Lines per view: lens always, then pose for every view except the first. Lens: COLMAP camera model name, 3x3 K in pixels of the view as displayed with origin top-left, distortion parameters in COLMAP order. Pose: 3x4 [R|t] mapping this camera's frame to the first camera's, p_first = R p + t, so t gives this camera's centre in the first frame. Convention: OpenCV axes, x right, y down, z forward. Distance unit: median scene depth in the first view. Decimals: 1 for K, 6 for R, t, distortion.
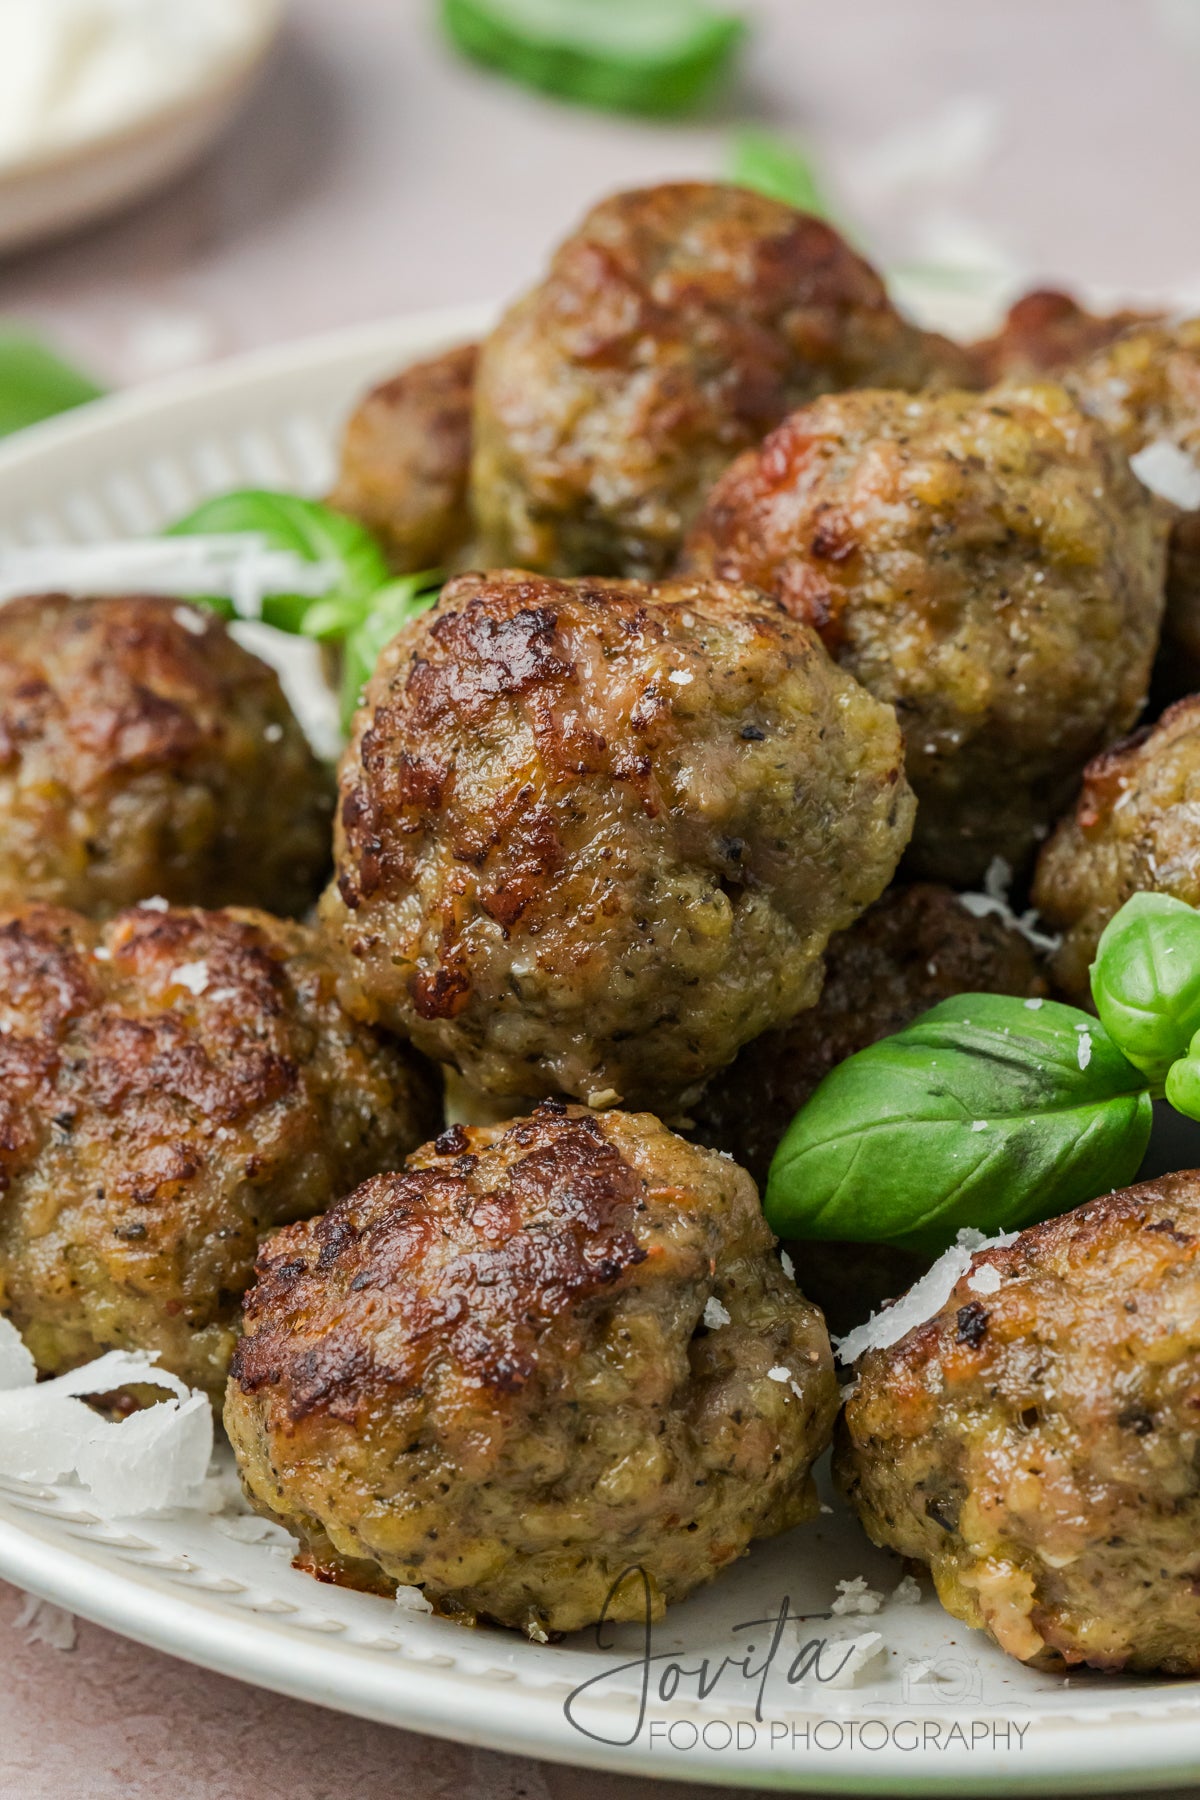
lens RADIAL K [[7832.6, 0, 596.9], [0, 7832.6, 886.6], [0, 0, 1]] dist [0.094493, 0.000000]
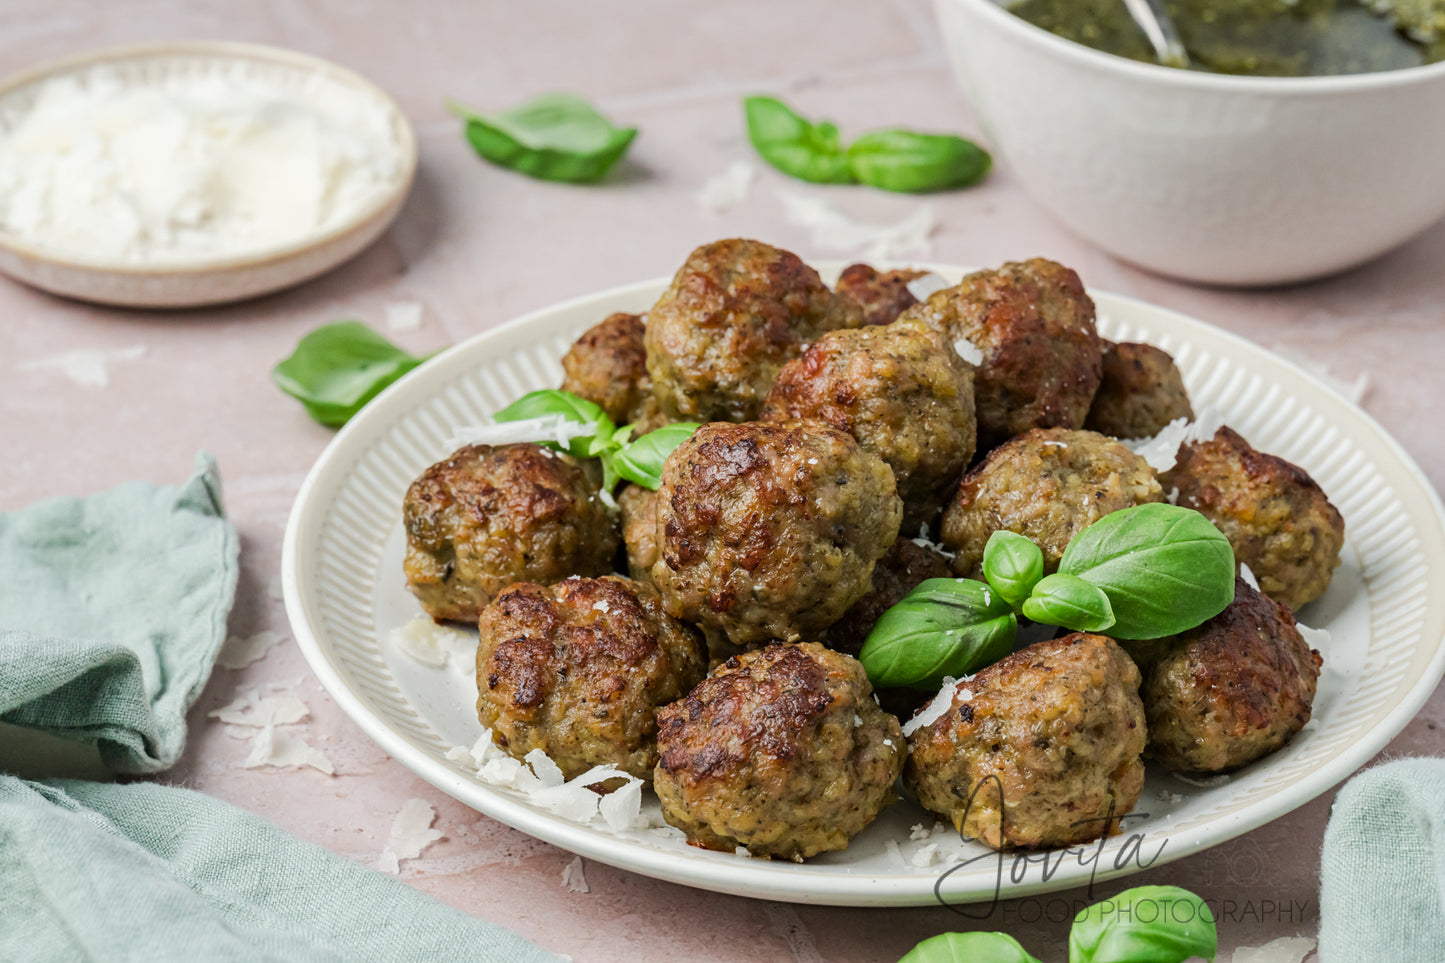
lens RADIAL K [[6287.8, 0, 717.3], [0, 6287.8, 476.5], [0, 0, 1]] dist [0.094493, 0.000000]
pose [[0.982487, -0.098328, 0.158277, -0.322312], [0.099239, 0.995061, 0.002156, -0.028829], [-0.157707, 0.013589, 0.987392, -0.902532]]
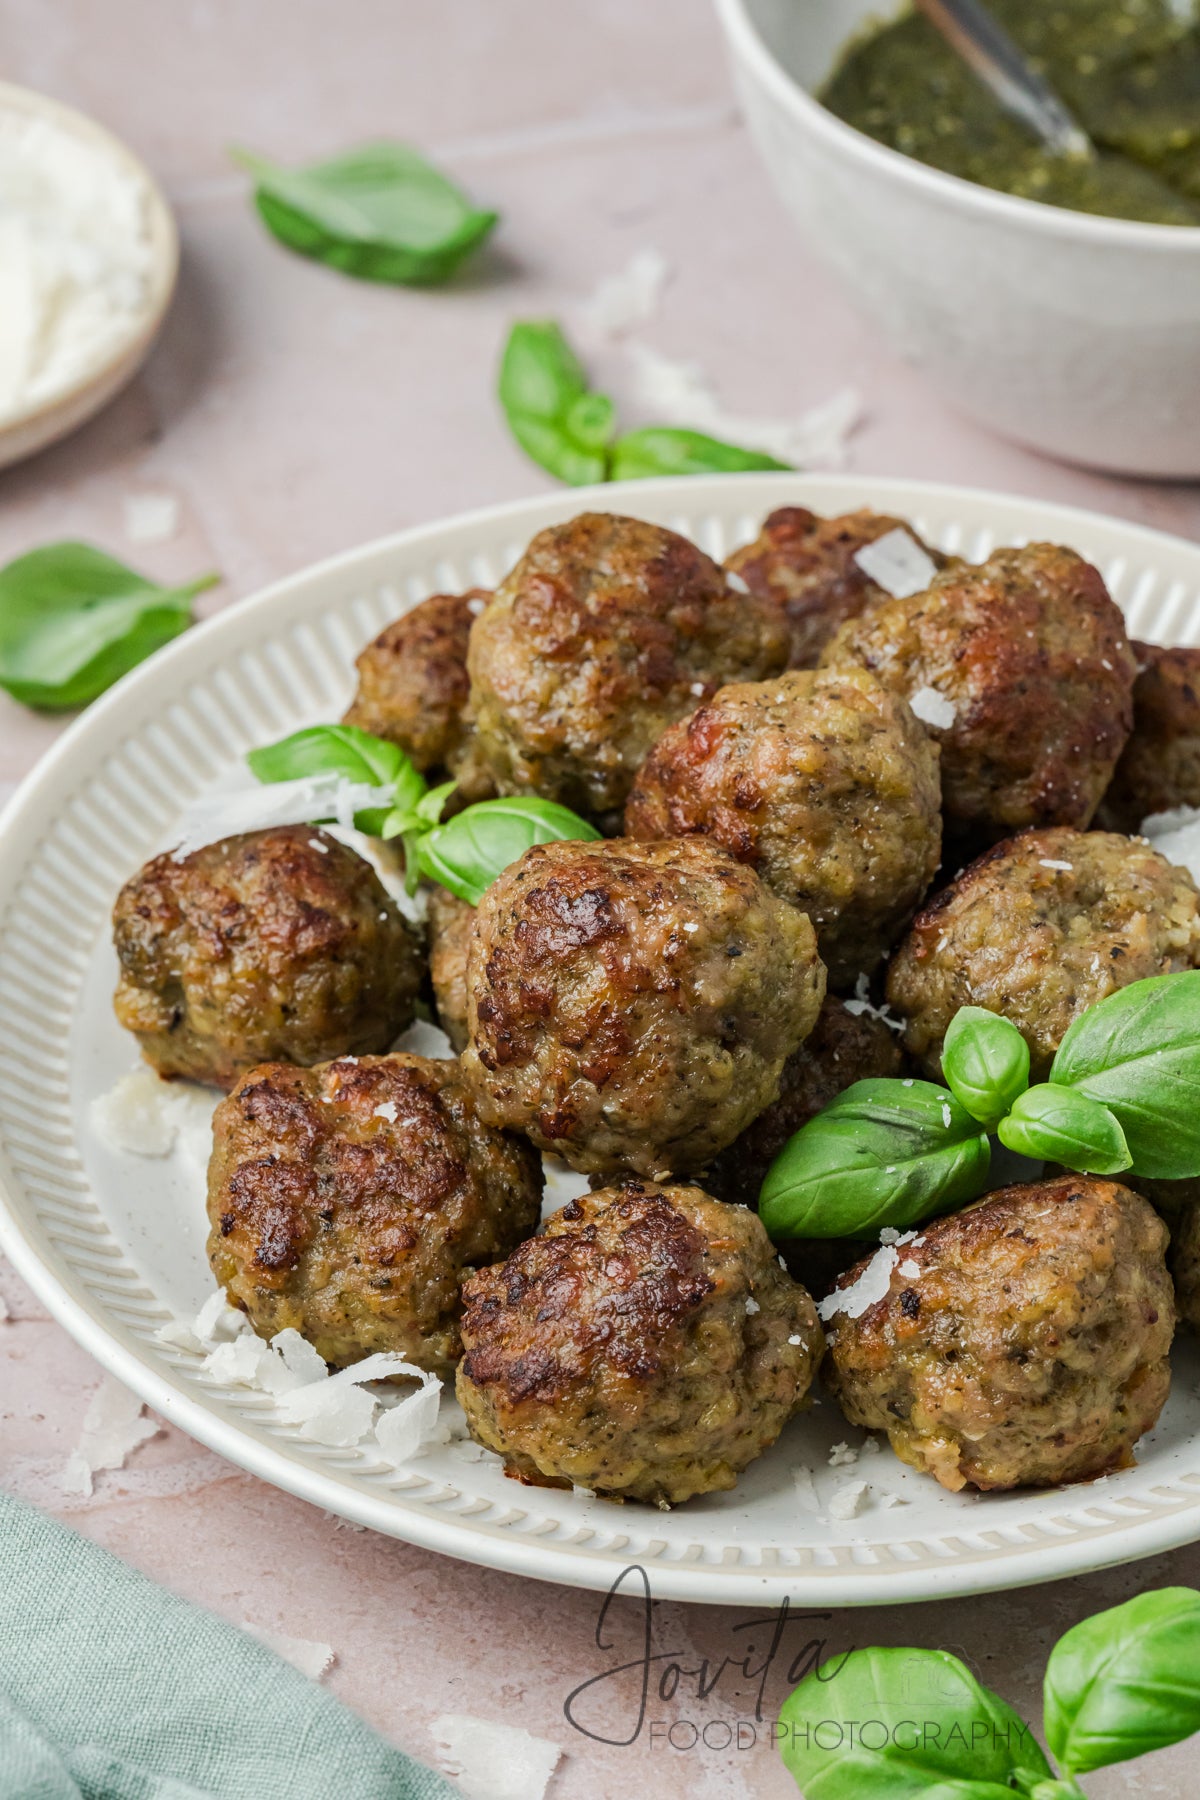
lens RADIAL K [[7832.6, 0, 609.3], [0, 7832.6, 907.2], [0, 0, 1]] dist [0.094493, 0.000000]
pose [[0.987490, -0.111006, 0.111983, -0.188214], [0.093836, 0.984464, 0.148409, -0.273940], [-0.126718, -0.136044, 0.982565, -0.611048]]
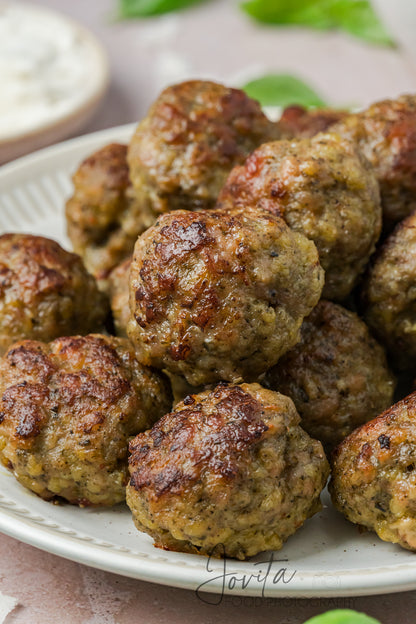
lens RADIAL K [[2715.3, 0, 206.8], [0, 2715.3, 316.3], [0, 0, 1]] dist [0.094493, 0.000000]
pose [[0.984708, -0.112223, 0.133253, -0.147103], [0.113981, 0.993467, -0.005619, 0.007107], [-0.131752, 0.020721, 0.991066, -0.035979]]
